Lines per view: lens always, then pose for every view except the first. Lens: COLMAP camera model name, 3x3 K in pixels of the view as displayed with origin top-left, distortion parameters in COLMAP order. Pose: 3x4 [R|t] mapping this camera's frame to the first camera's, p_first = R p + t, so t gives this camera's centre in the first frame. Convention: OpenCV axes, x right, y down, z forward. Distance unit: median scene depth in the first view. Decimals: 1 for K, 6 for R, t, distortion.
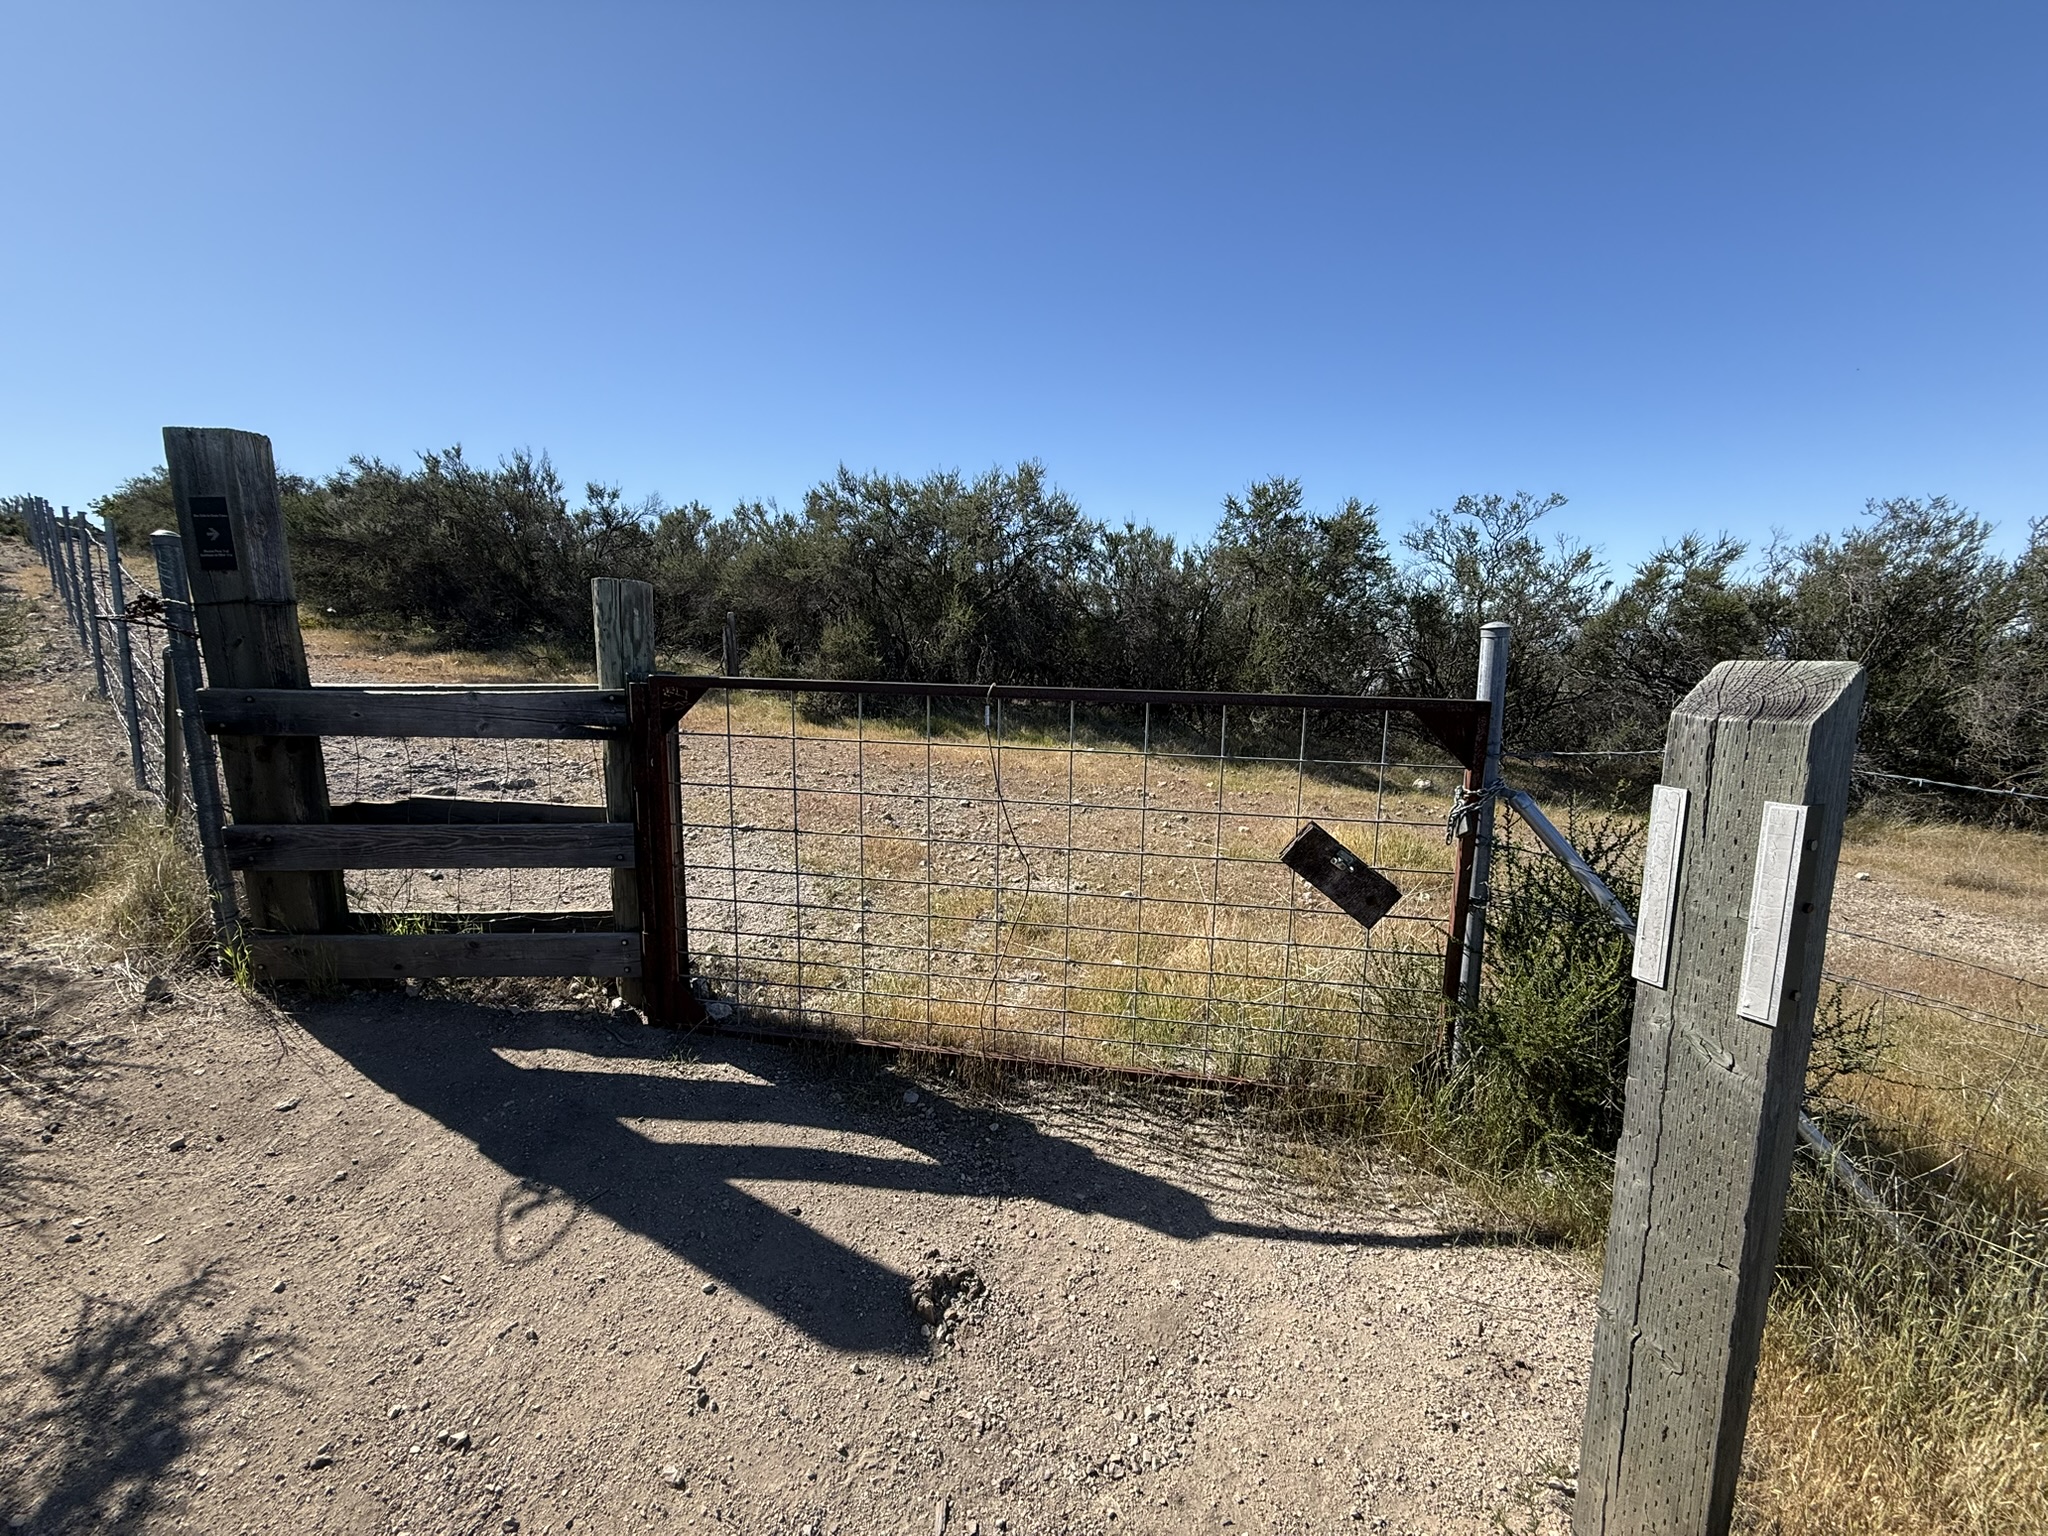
lens RADIAL K [[807.2, 0, 1024.0], [0, 807.2, 768.0], [0, 0, 1]] dist [0.000508, -0.000073]
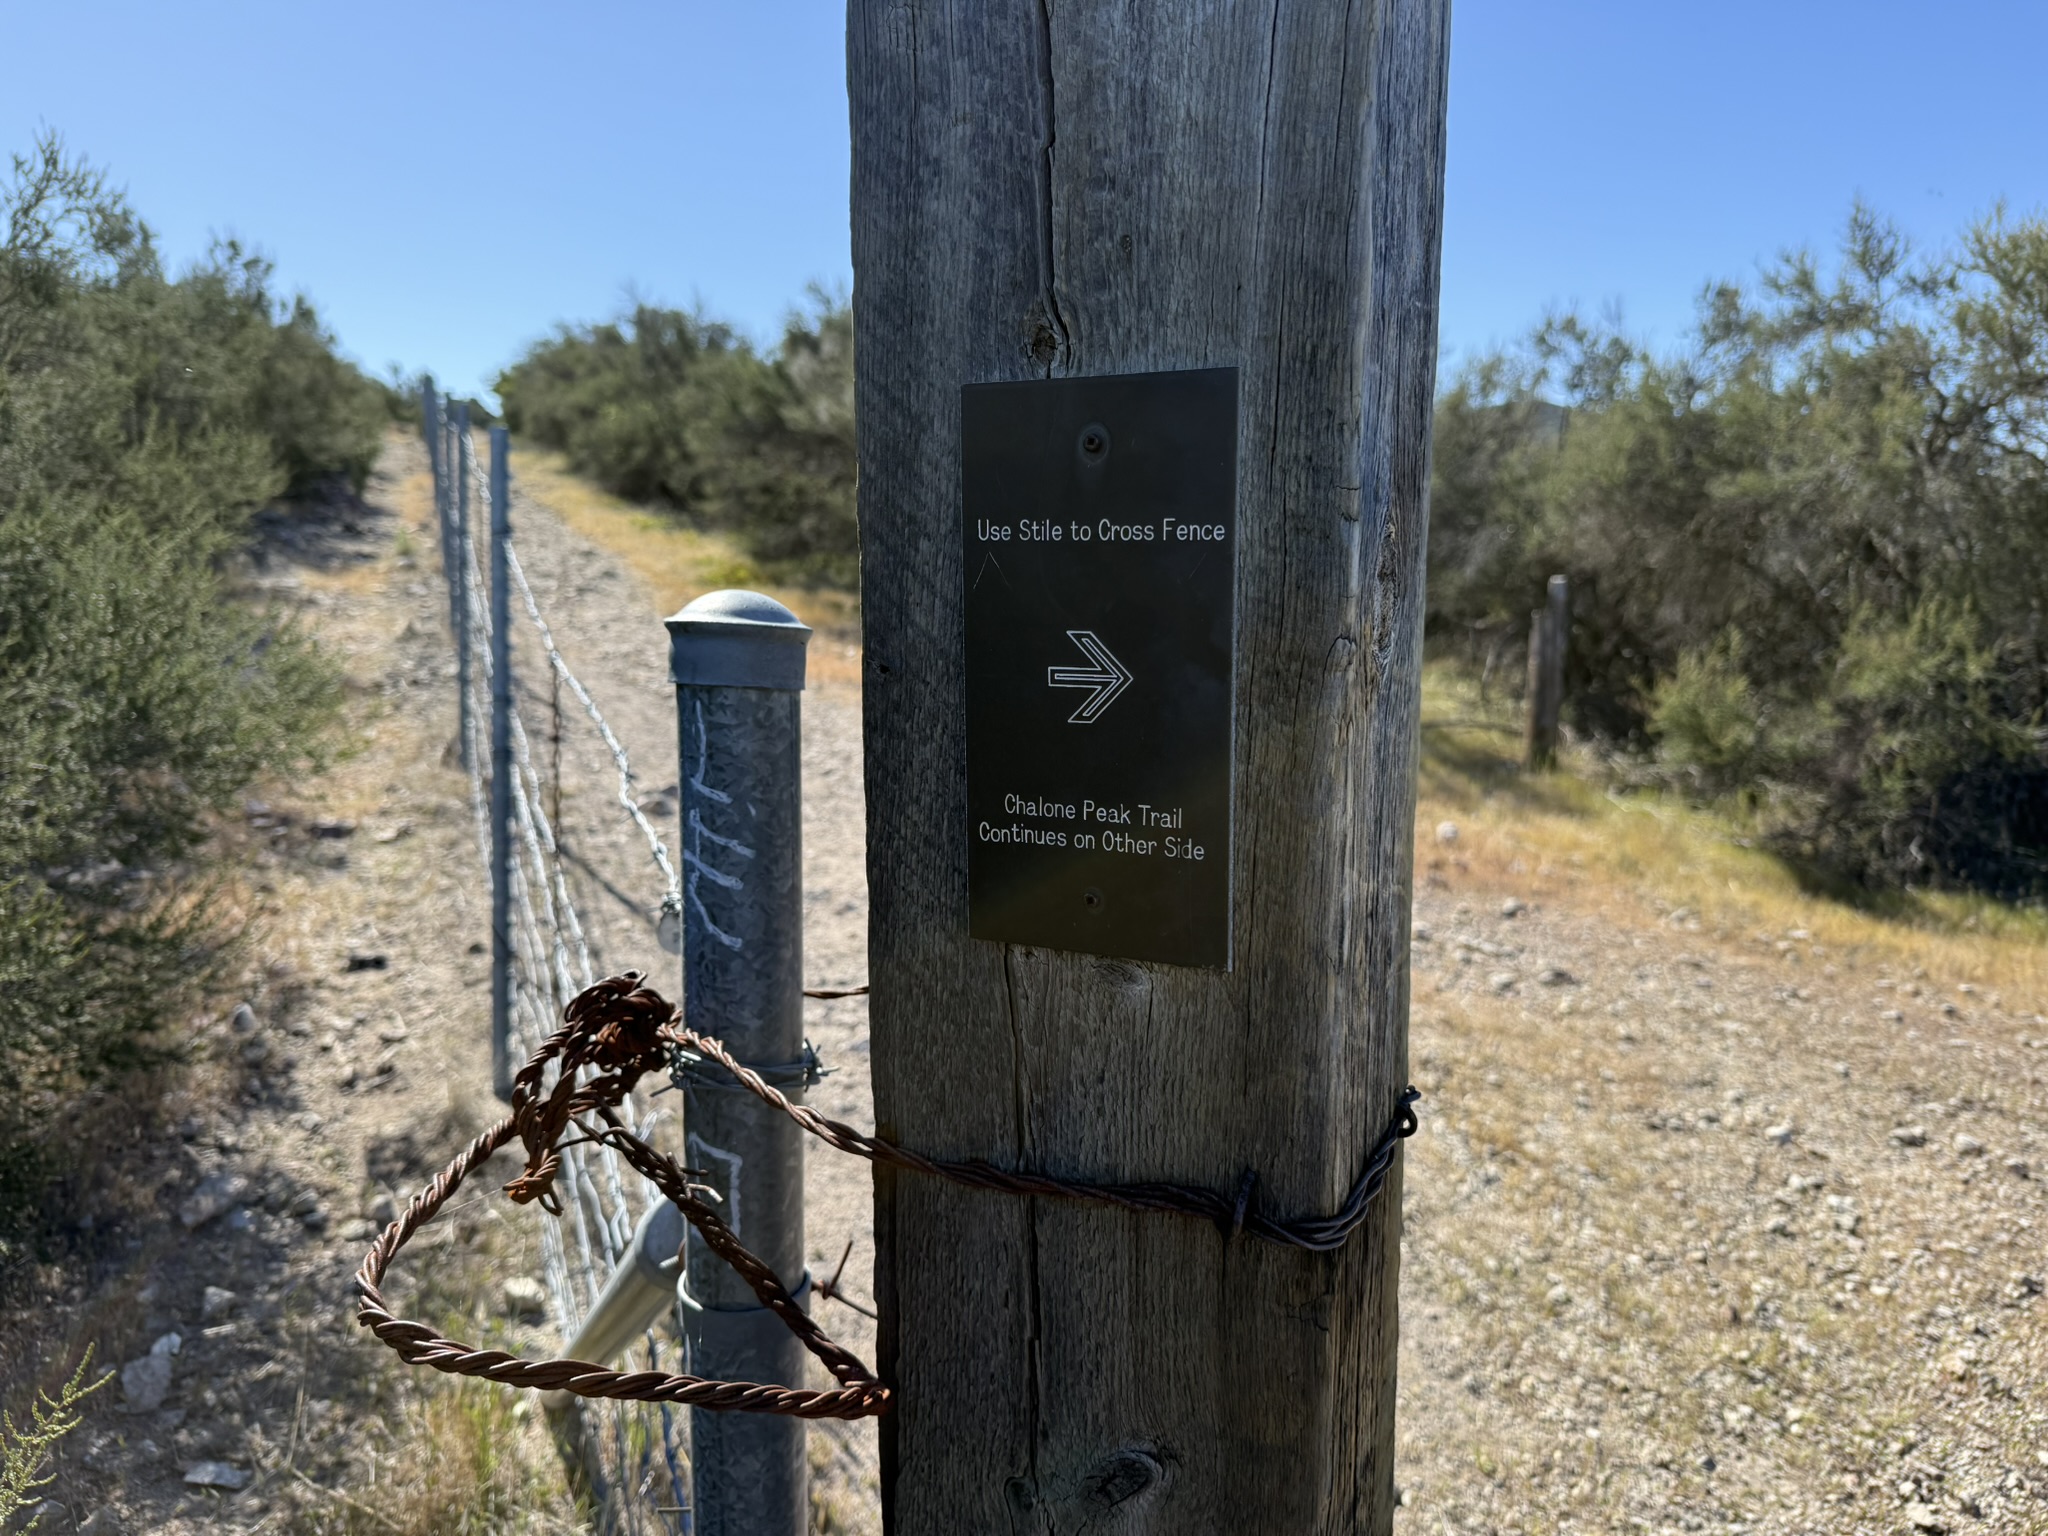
lens RADIAL K [[1441.1, 0, 1024.0], [0, 1441.1, 768.0], [0, 0, 1]] dist [0.111635, -0.158932]
pose [[0.879488, 0.081408, -0.468907, -0.557689], [-0.090440, 0.995897, 0.003271, -0.169015], [0.467249, 0.039531, 0.883242, 0.492172]]
